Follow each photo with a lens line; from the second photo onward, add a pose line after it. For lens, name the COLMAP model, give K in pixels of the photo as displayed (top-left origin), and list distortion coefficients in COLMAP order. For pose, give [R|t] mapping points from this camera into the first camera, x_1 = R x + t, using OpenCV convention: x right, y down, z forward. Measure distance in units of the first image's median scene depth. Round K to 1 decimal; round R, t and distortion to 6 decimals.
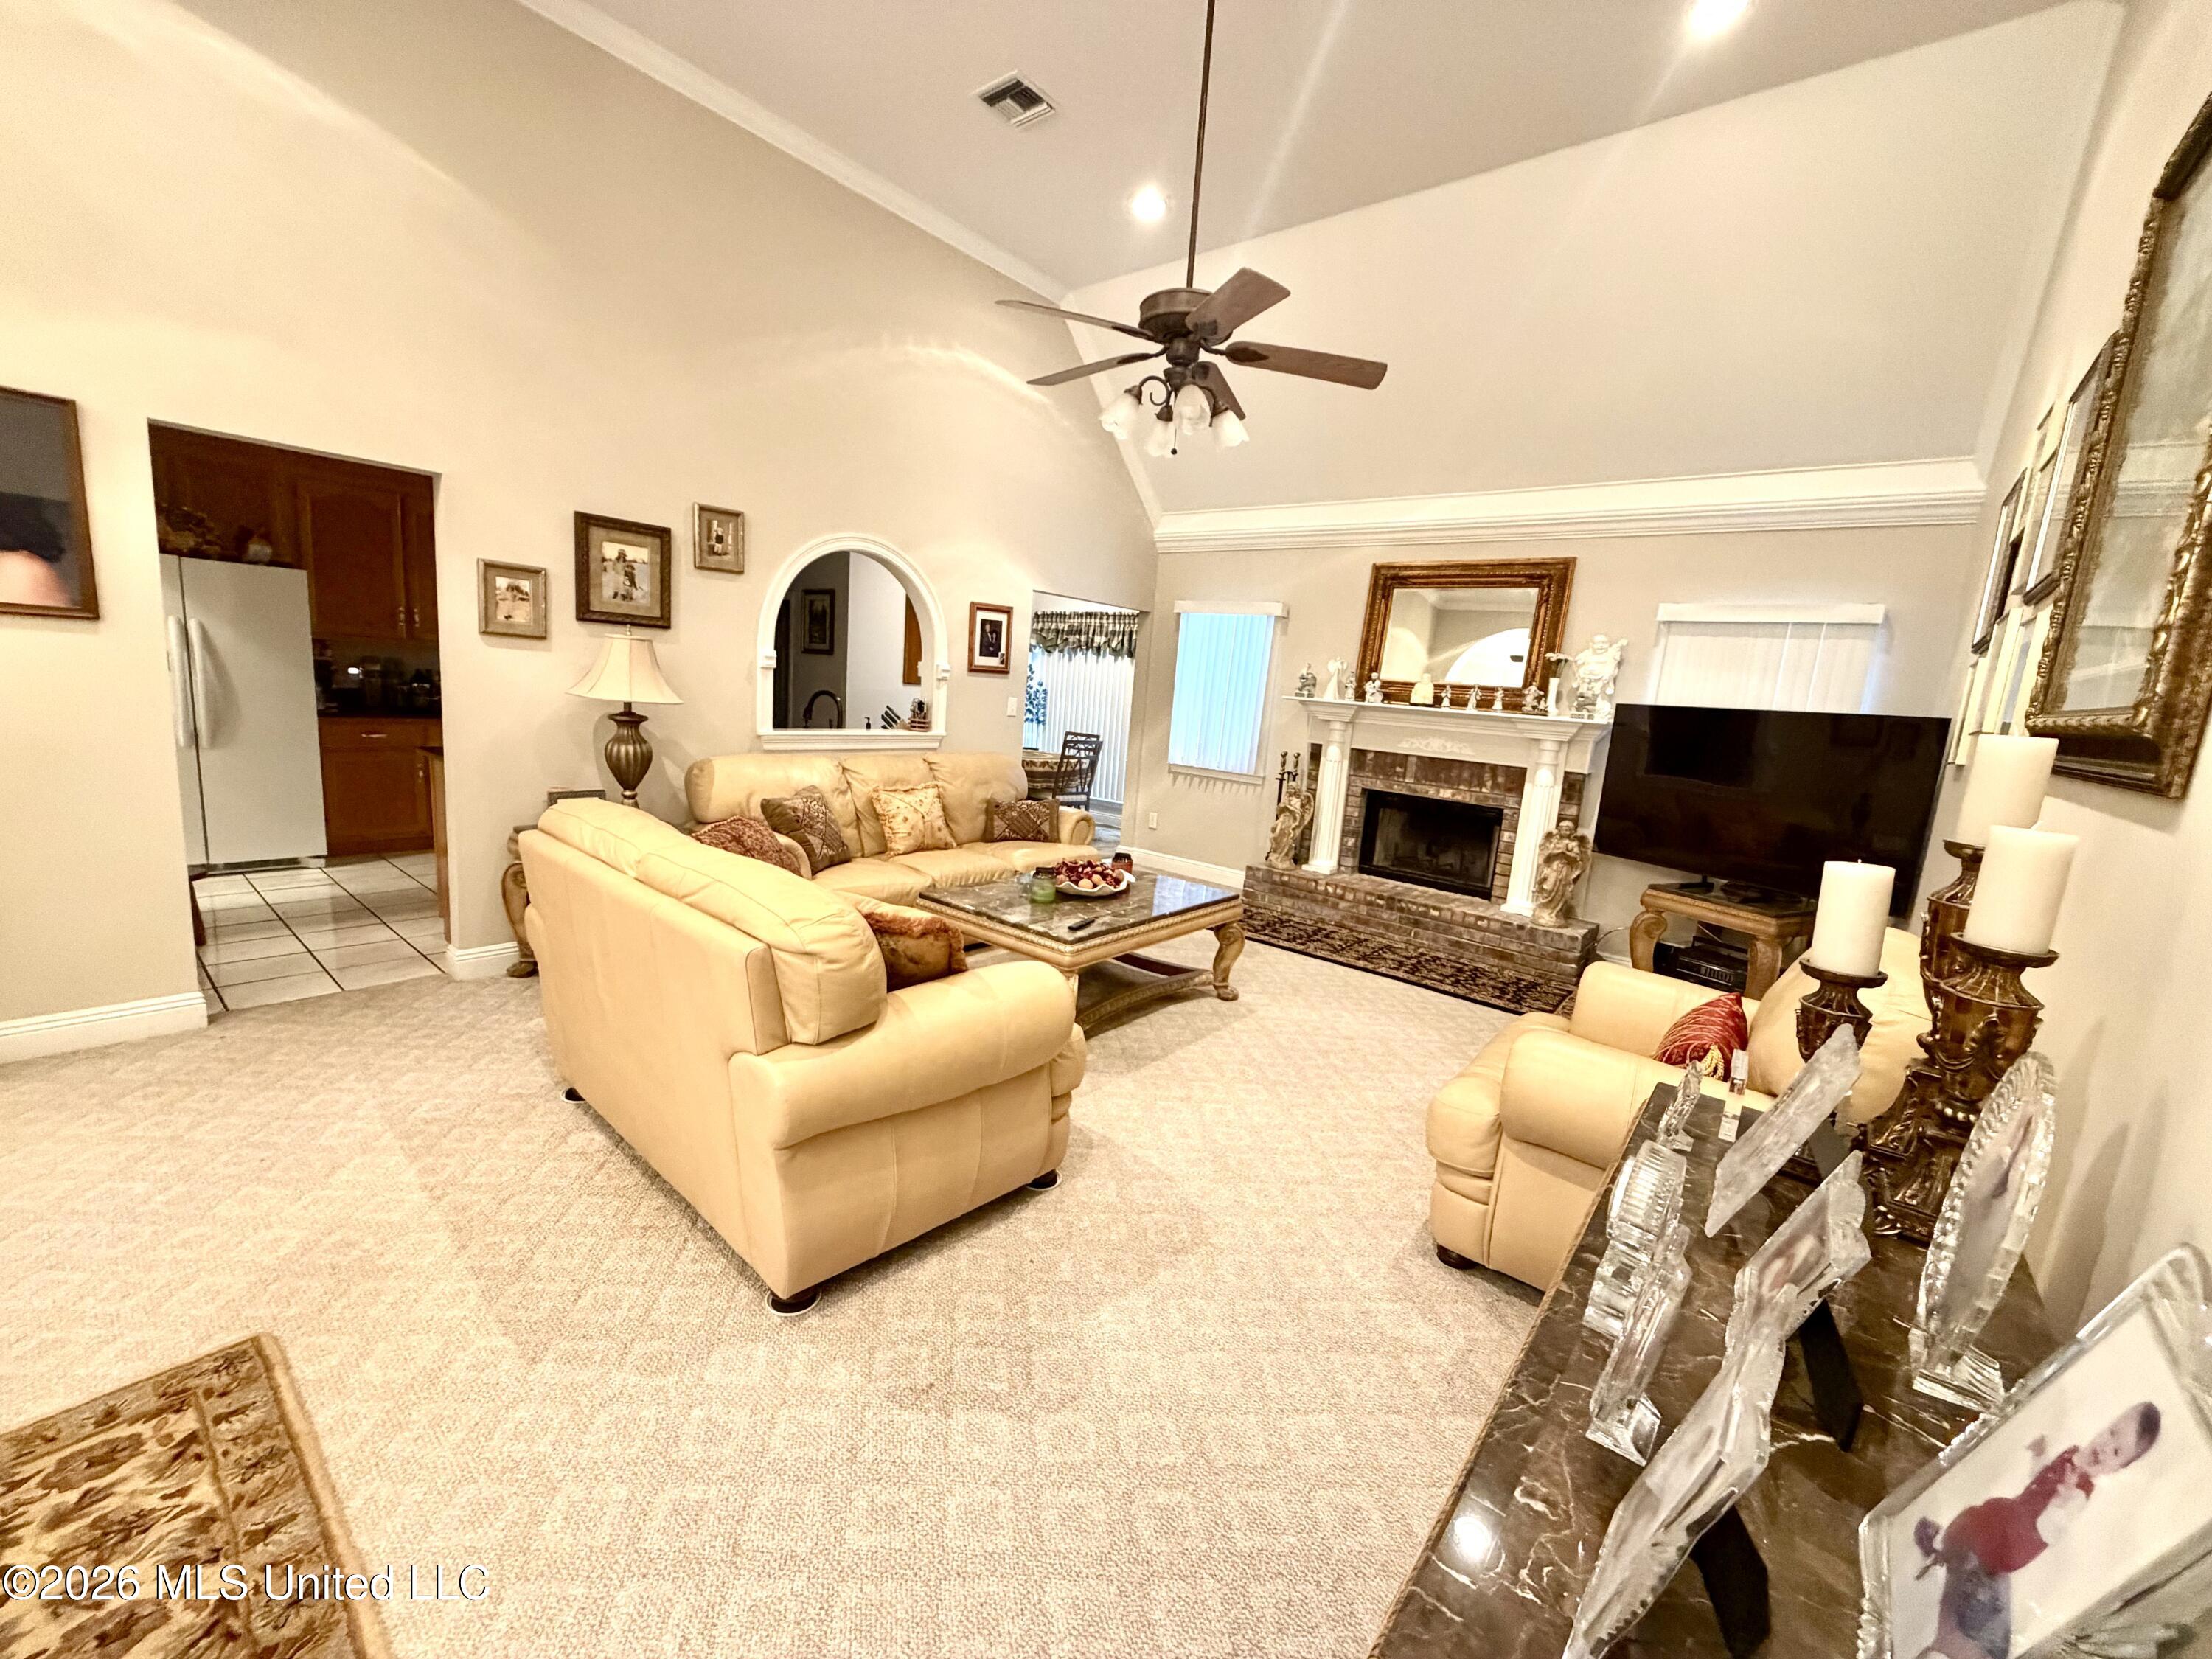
lens RADIAL K [[882.4, 0, 1103.9], [0, 882.4, 836.2], [0, 0, 1]] dist [0.000242, 0.000178]
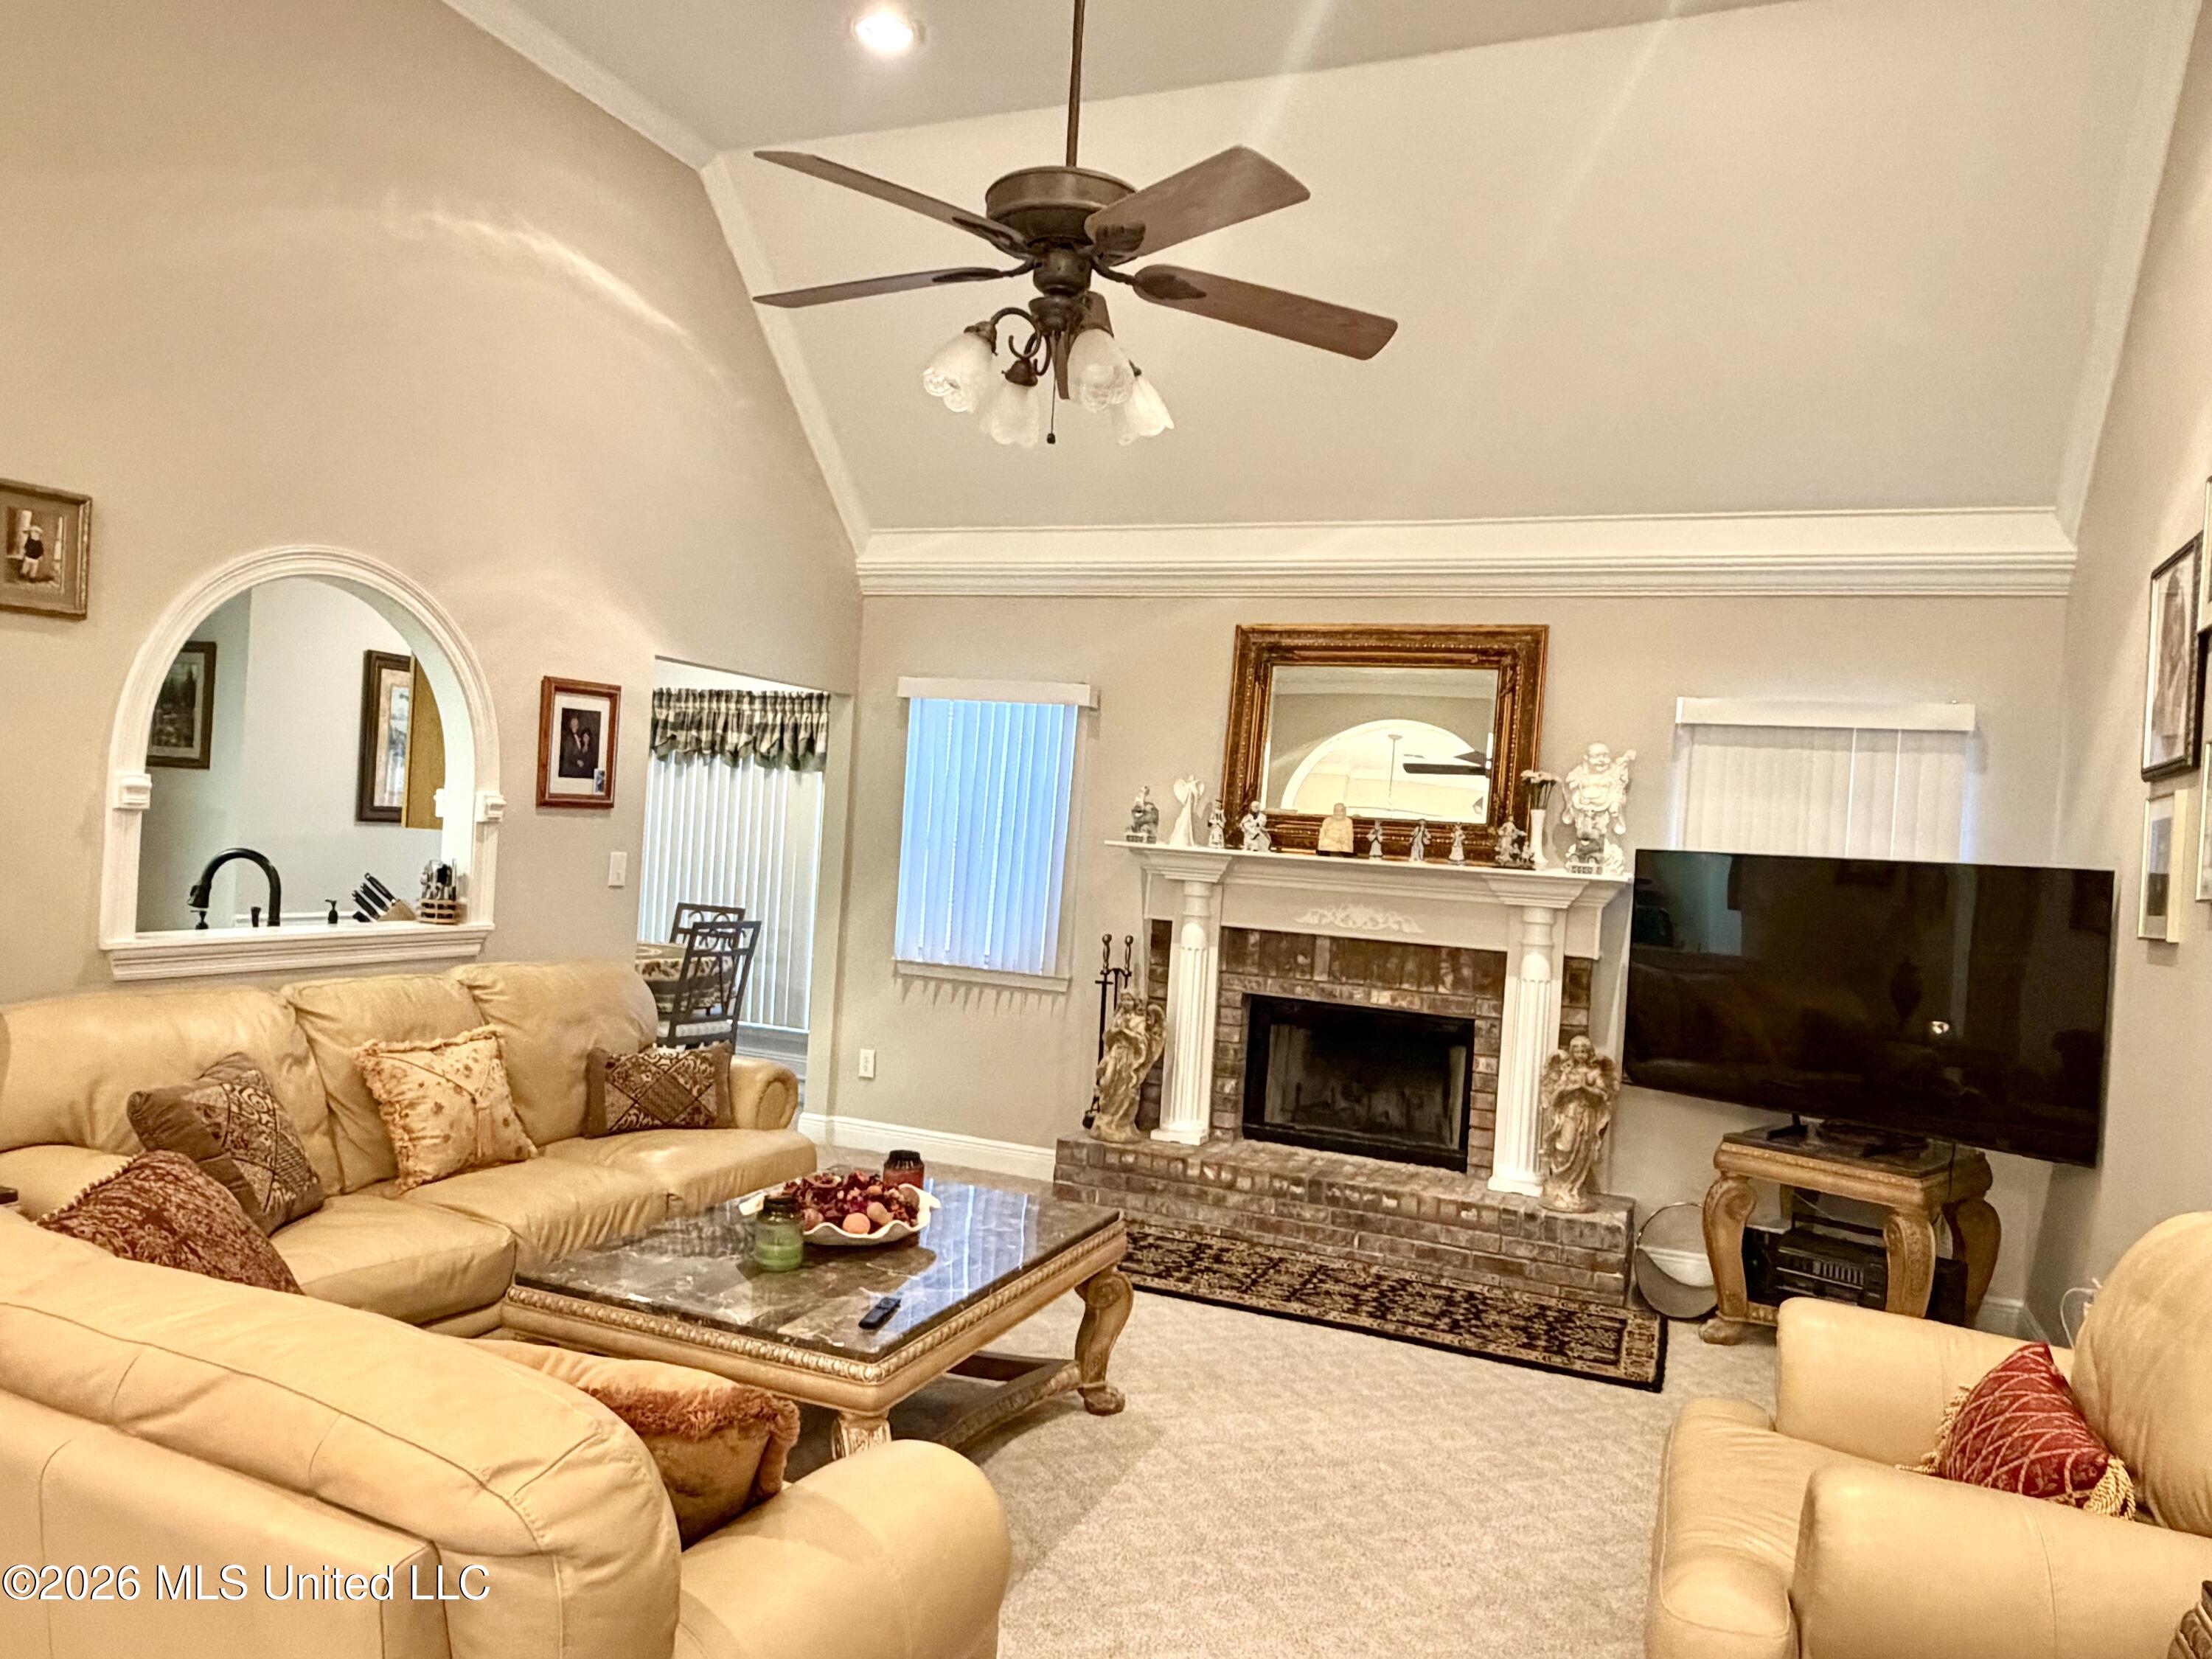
lens RADIAL K [[1498.7, 0, 1106.2], [0, 1498.7, 848.0], [0, 0, 1]] dist [0.001527, -0.006843]
pose [[0.958119, -0.017571, 0.285831, -0.098365], [0.056810, 0.989941, -0.129576, -0.031858], [-0.280679, 0.140387, 0.949479, 0.073963]]
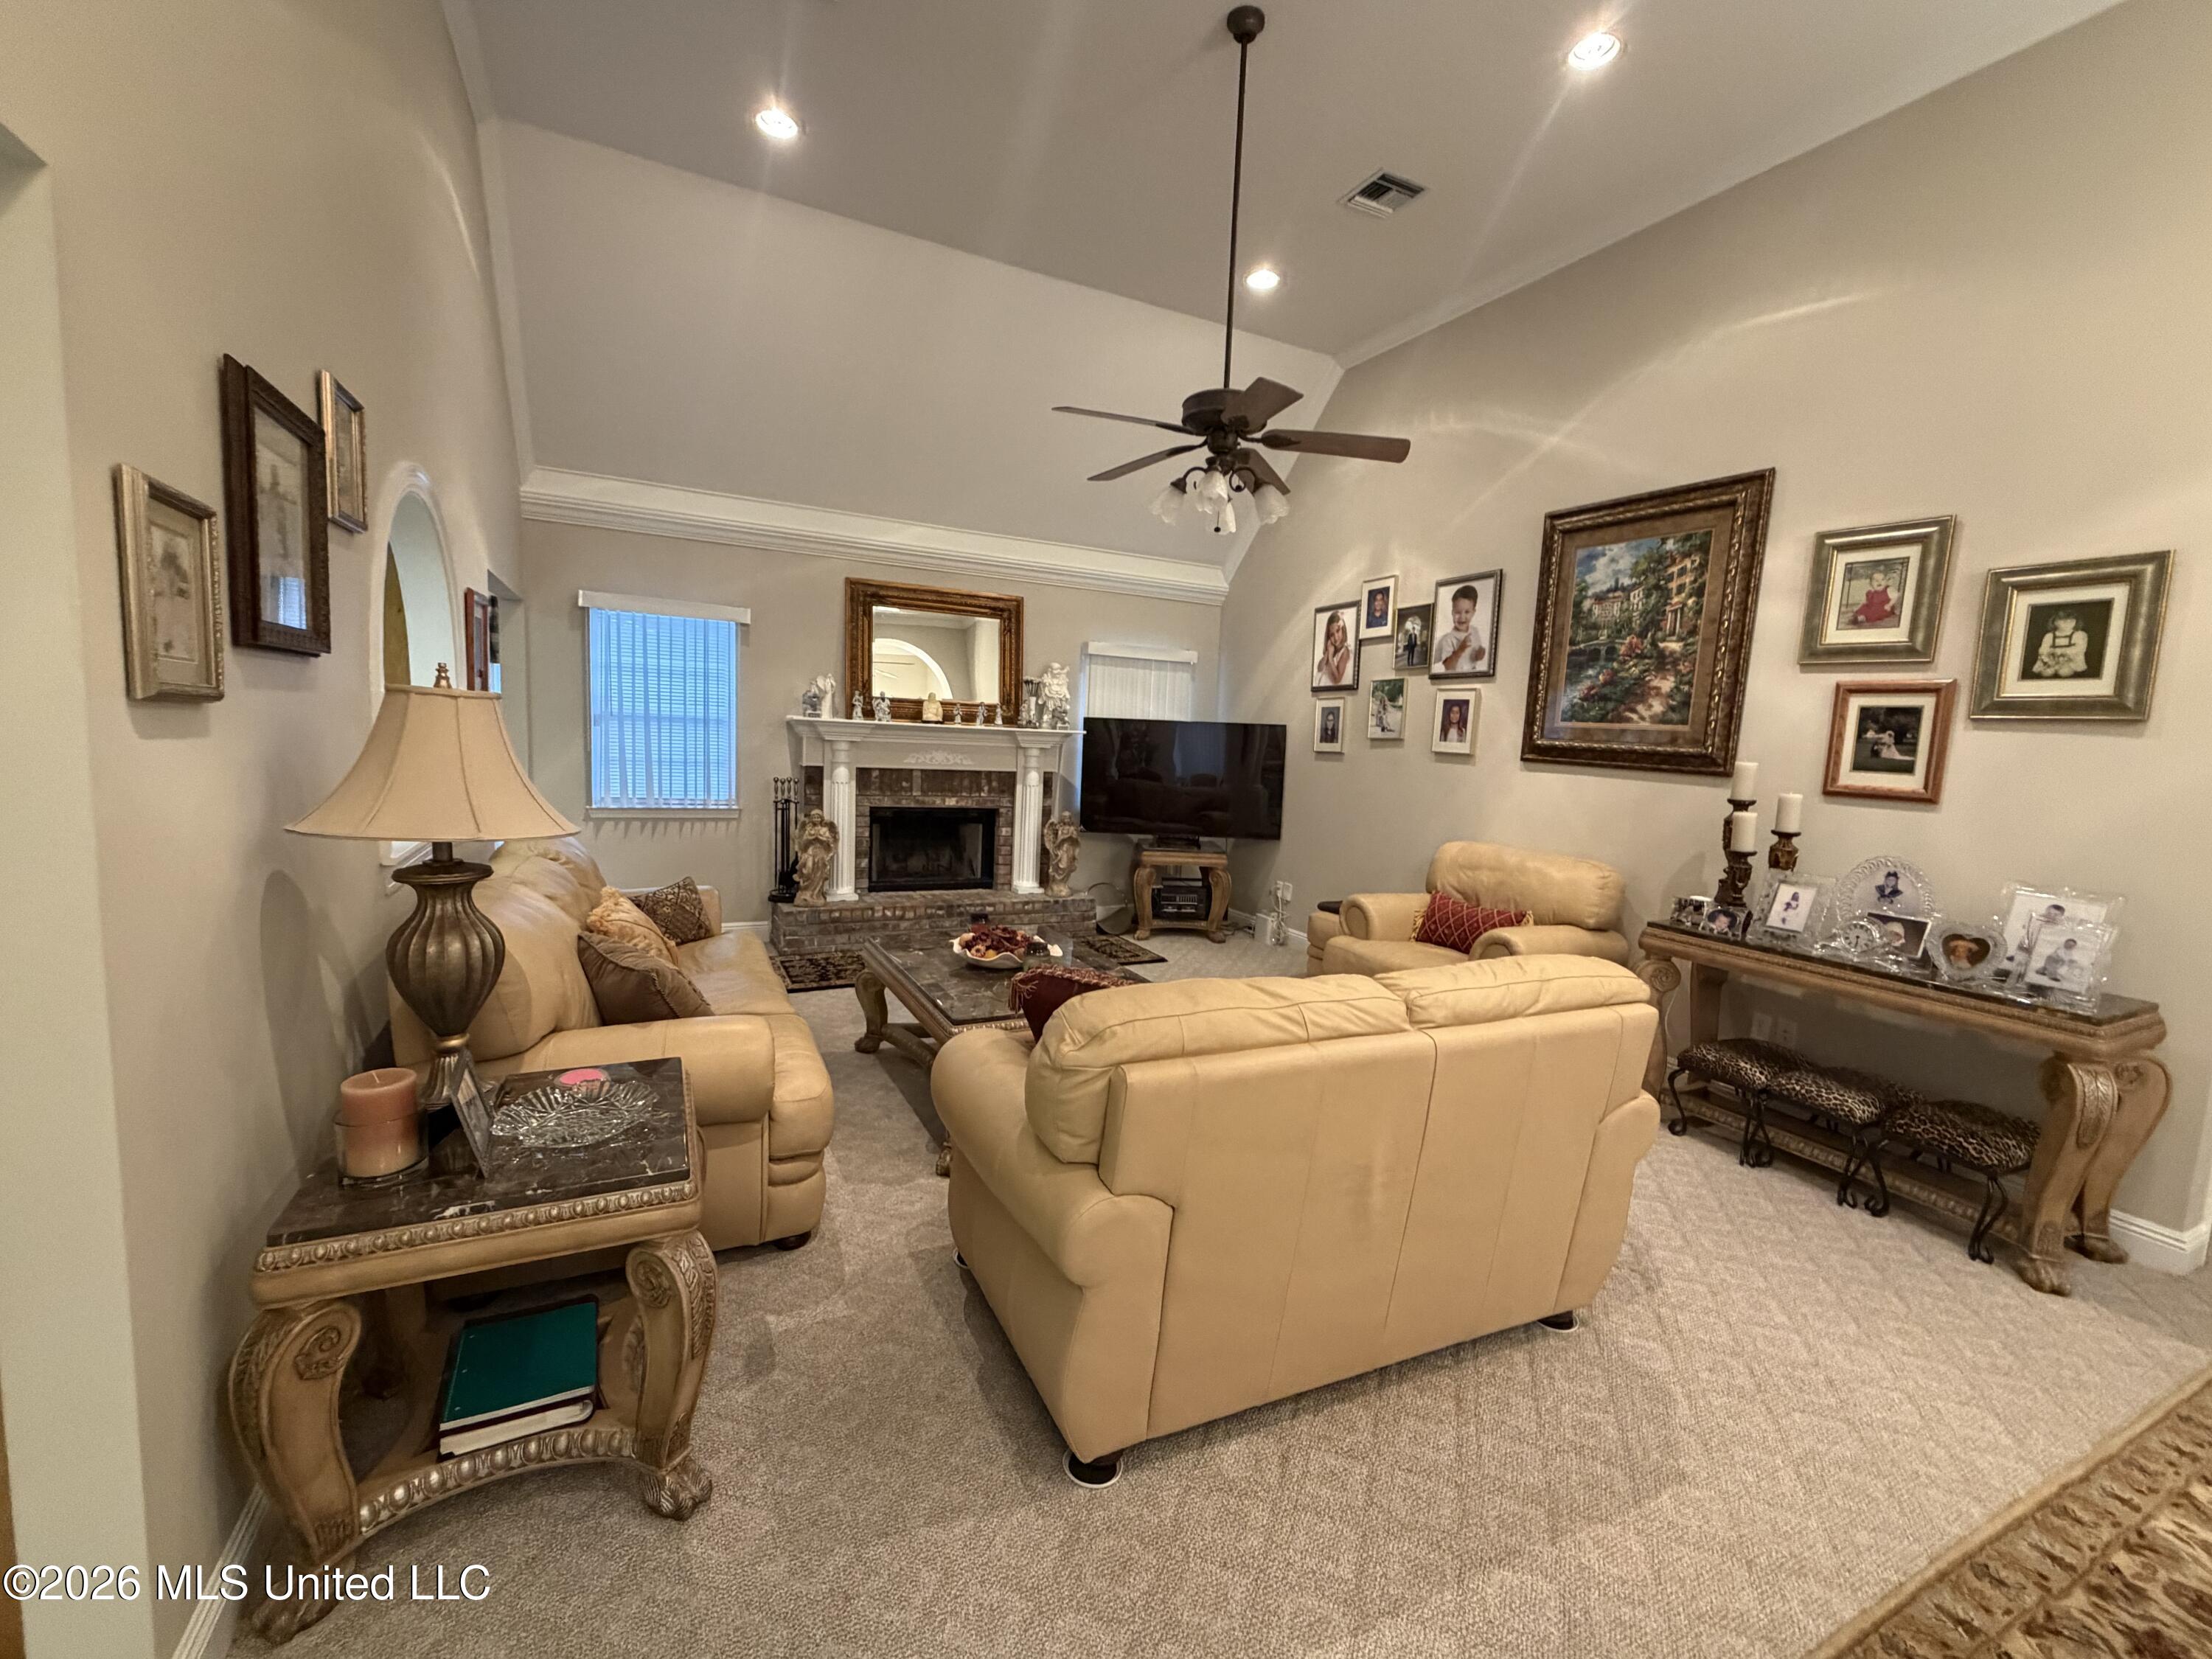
lens RADIAL K [[916.1, 0, 1110.8], [0, 916.1, 832.7], [0, 0, 1]] dist [-0.002365, -0.000340]
pose [[0.406907, -0.158223, 0.899662, -0.643410], [0.138449, 0.984189, 0.110470, -0.125510], [-0.902917, 0.079606, 0.422379, 0.402839]]
